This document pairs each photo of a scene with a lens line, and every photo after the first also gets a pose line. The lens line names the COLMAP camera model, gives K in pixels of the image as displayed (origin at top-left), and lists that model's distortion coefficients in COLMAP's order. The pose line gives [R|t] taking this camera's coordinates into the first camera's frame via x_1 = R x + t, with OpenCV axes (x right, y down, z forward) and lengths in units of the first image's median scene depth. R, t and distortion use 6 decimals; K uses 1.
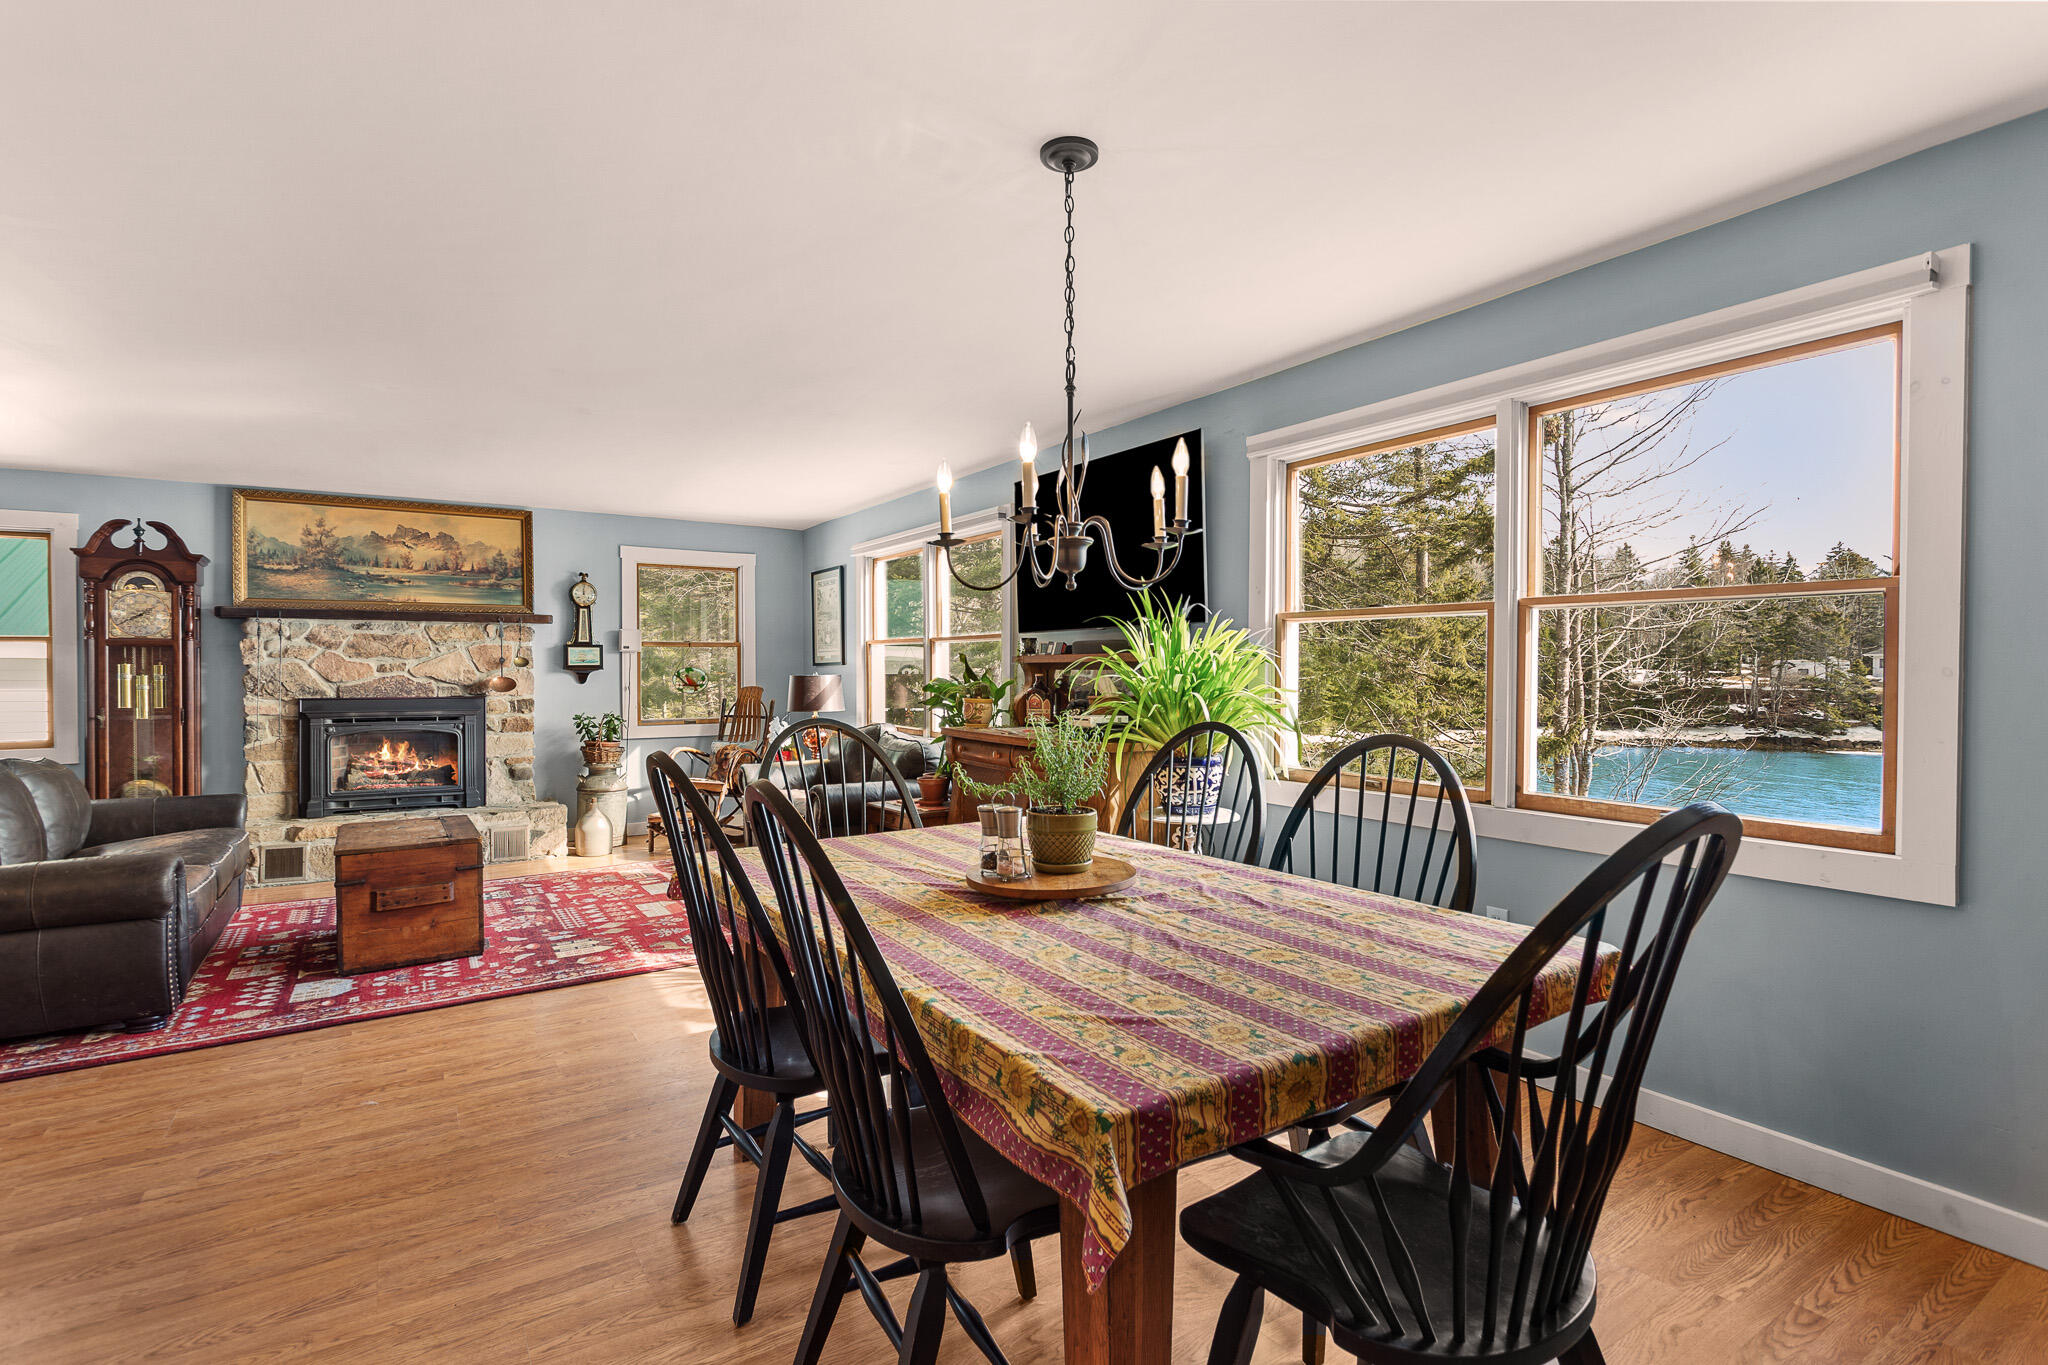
lens RADIAL K [[980.0, 0, 1015.0], [0, 980.0, 699.7], [0, 0, 1]] dist [0.000763, 0.000478]
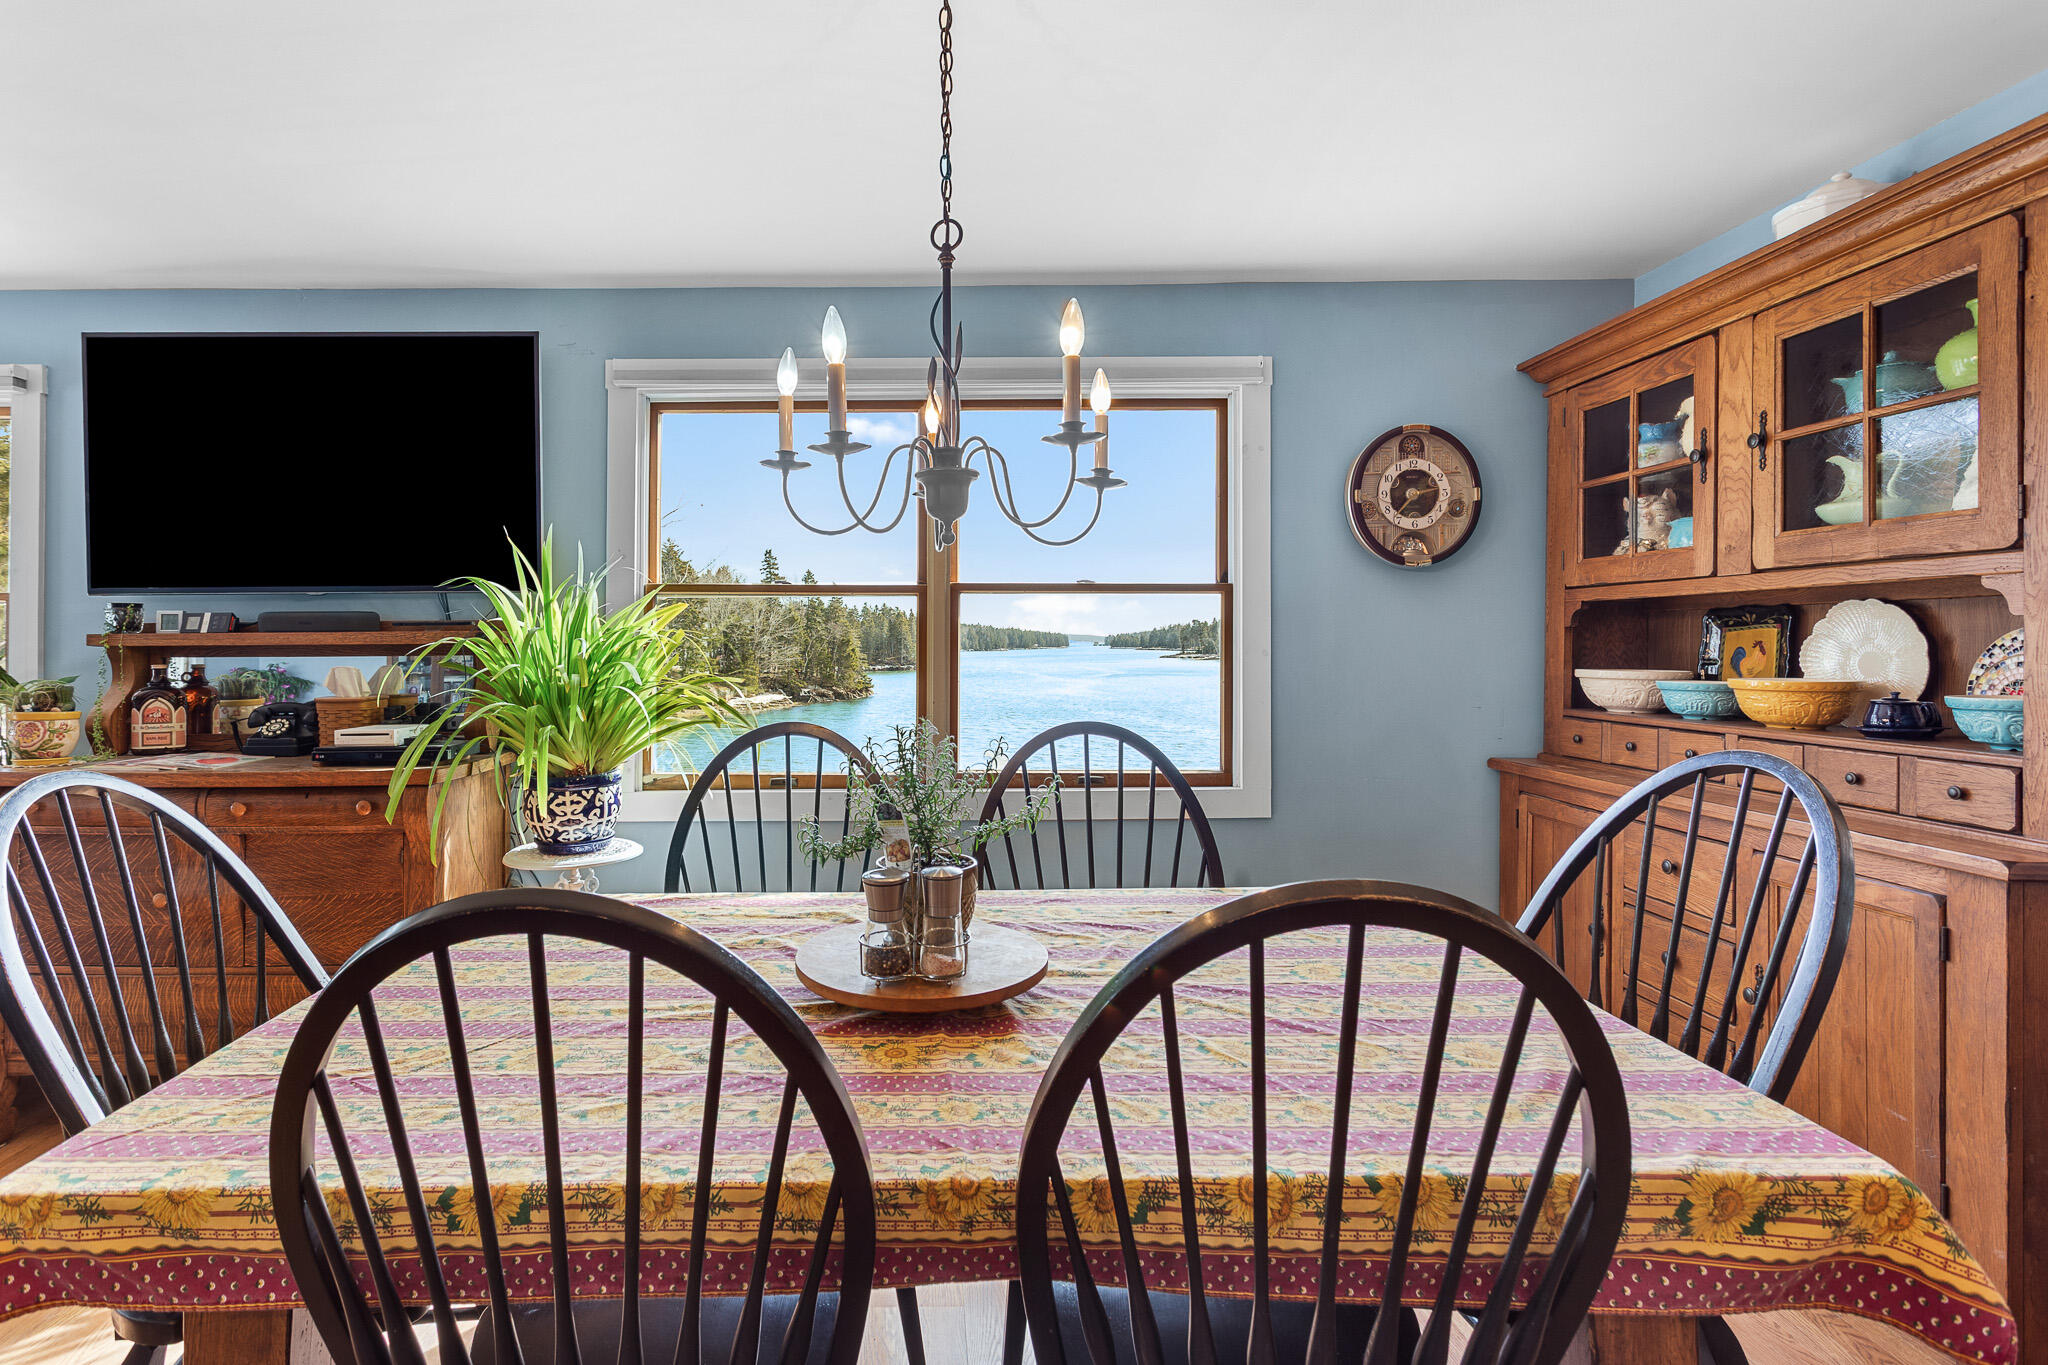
lens RADIAL K [[1023.2, 0, 921.9], [0, 1023.2, 642.2], [0, 0, 1]] dist [0.004152, 0.000750]
pose [[0.531232, 0.003814, 0.847218, -0.264185], [0.033088, 0.999134, -0.025245, -0.009591], [-0.846580, 0.041443, 0.530645, 0.291472]]
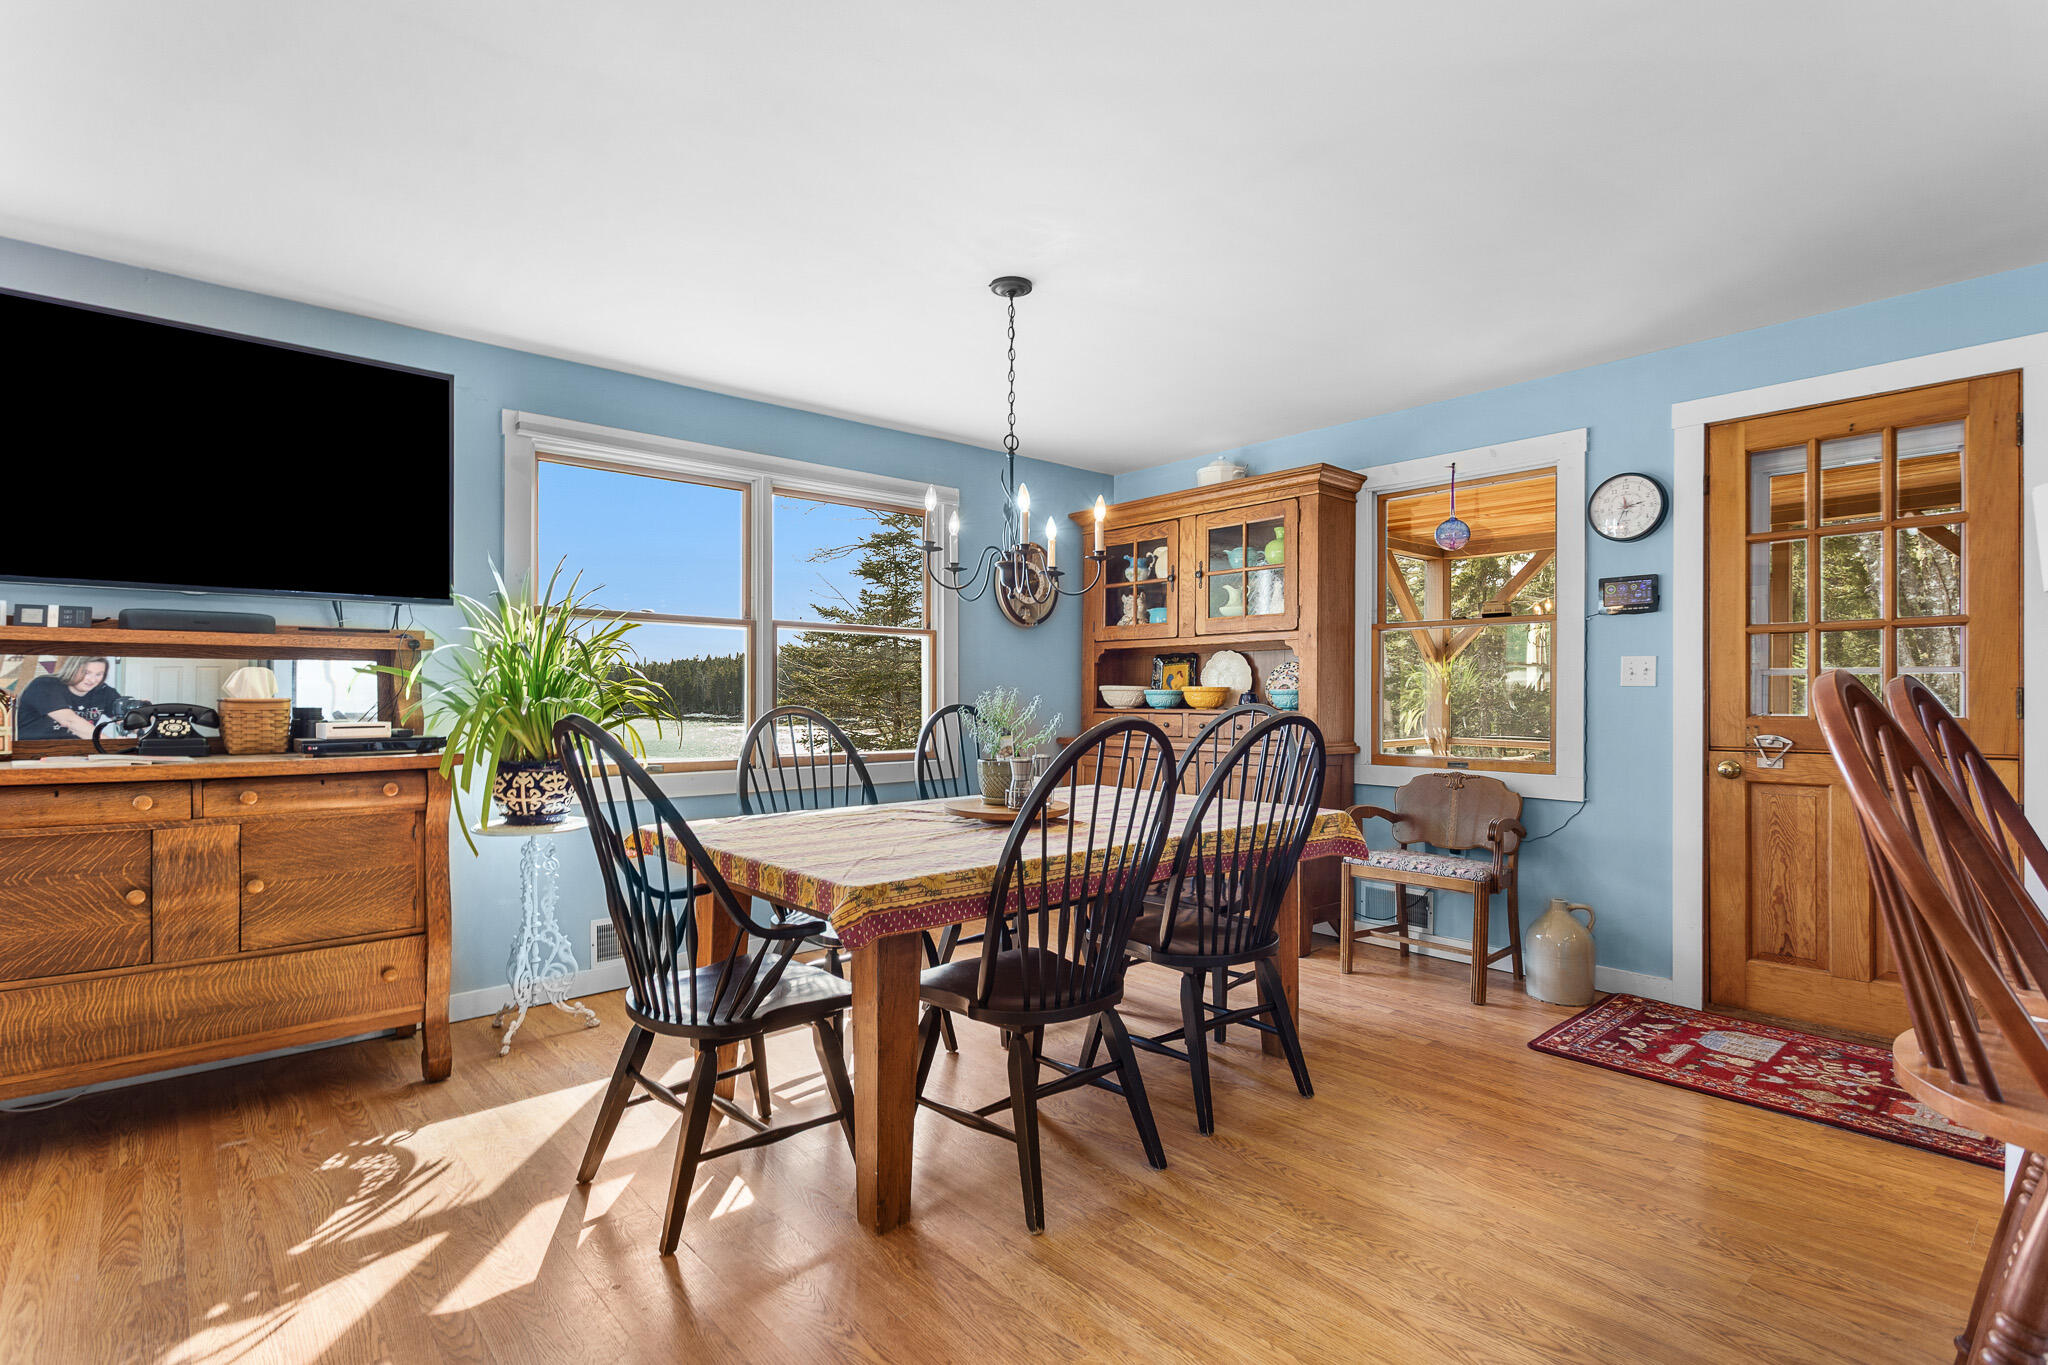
lens RADIAL K [[980.0, 0, 1015.0], [0, 980.0, 699.7], [0, 0, 1]] dist [0.000763, 0.000478]
pose [[-0.156680, 0.002063, 0.987647, -0.600238], [0.035947, 0.999347, 0.003615, 0.012680], [-0.986995, 0.036069, -0.156652, 0.559232]]
